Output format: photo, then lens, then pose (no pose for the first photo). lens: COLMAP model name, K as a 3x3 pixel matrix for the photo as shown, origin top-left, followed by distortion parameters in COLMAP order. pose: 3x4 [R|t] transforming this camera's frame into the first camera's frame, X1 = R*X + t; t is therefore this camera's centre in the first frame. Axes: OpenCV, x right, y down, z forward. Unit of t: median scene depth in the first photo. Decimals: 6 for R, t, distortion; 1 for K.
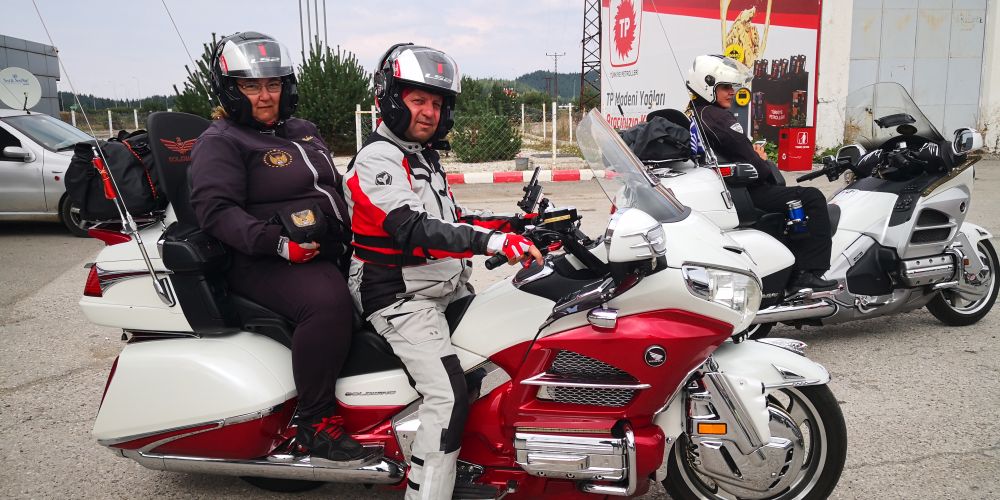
lens RADIAL K [[849.3, 0, 500.8], [0, 849.3, 289.3], [0, 0, 1]] dist [-0.031076, 0.000960]
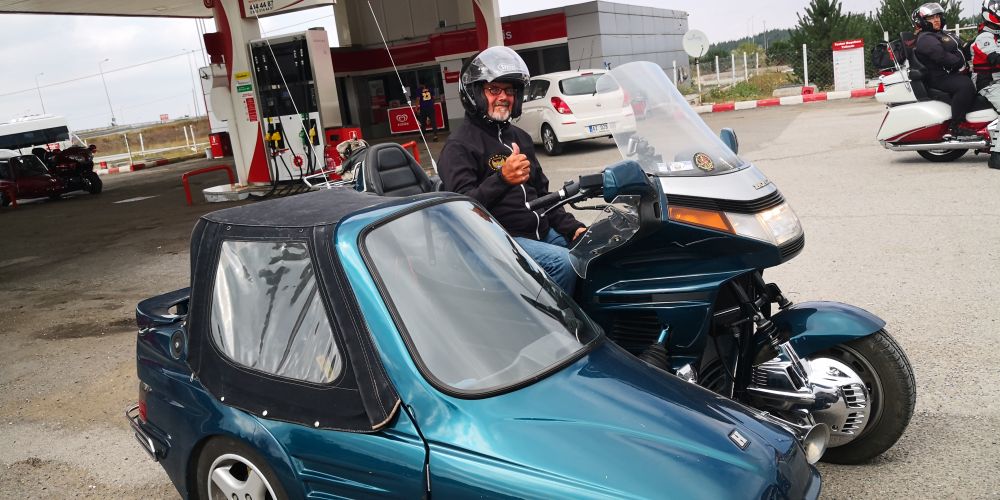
lens RADIAL K [[849.3, 0, 500.8], [0, 849.3, 289.3], [0, 0, 1]] dist [-0.031076, 0.000960]
pose [[0.818152, 0.043435, -0.573359, 0.197932], [-0.005575, 0.997695, 0.067626, 0.549369], [0.574975, -0.052132, 0.816508, -2.486868]]
